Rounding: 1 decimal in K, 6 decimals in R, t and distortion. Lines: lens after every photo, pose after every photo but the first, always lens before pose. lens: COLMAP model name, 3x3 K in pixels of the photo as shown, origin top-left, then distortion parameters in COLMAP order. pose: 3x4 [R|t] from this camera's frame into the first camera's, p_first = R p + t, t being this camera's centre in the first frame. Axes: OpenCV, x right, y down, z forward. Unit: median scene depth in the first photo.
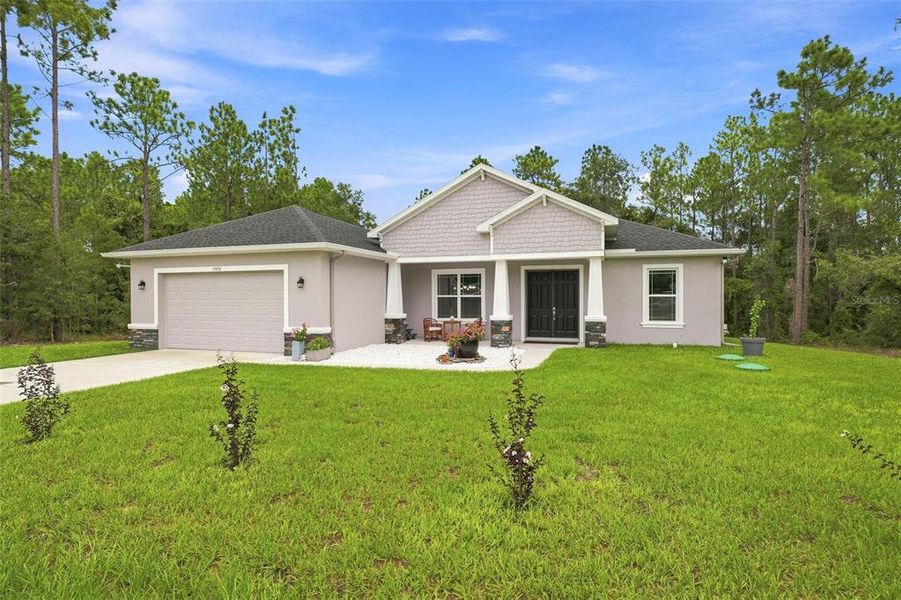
lens RADIAL K [[460.8, 0, 446.1], [0, 460.8, 299.4], [0, 0, 1]] dist [-0.000836, -0.000815]
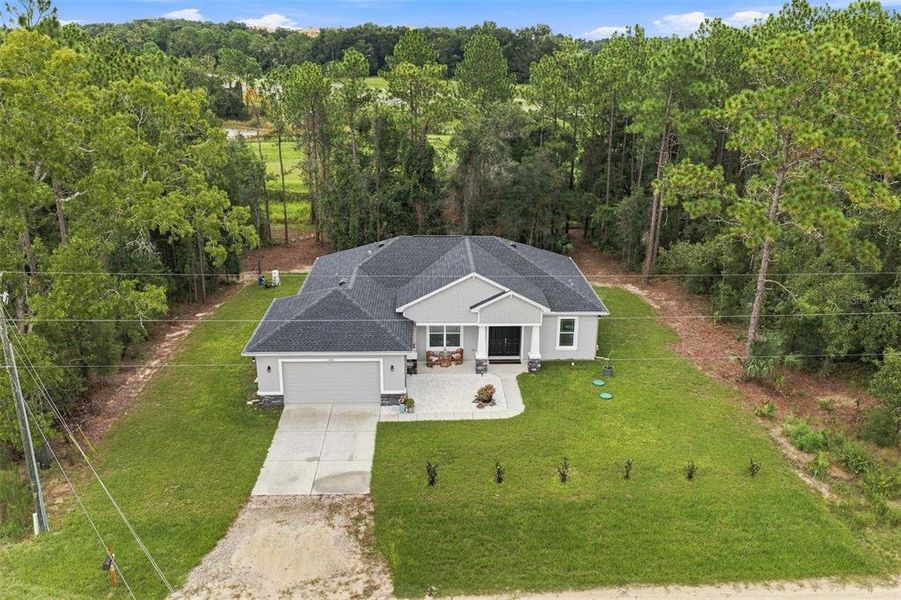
lens RADIAL K [[761.0, 0, 449.5], [0, 761.0, 296.9], [0, 0, 1]] dist [0.040747, -0.002914]
pose [[0.935434, -0.102619, 0.338278, -0.917322], [-0.007358, 0.951078, 0.308864, -1.034031], [-0.353424, -0.291411, 0.888916, -1.382343]]
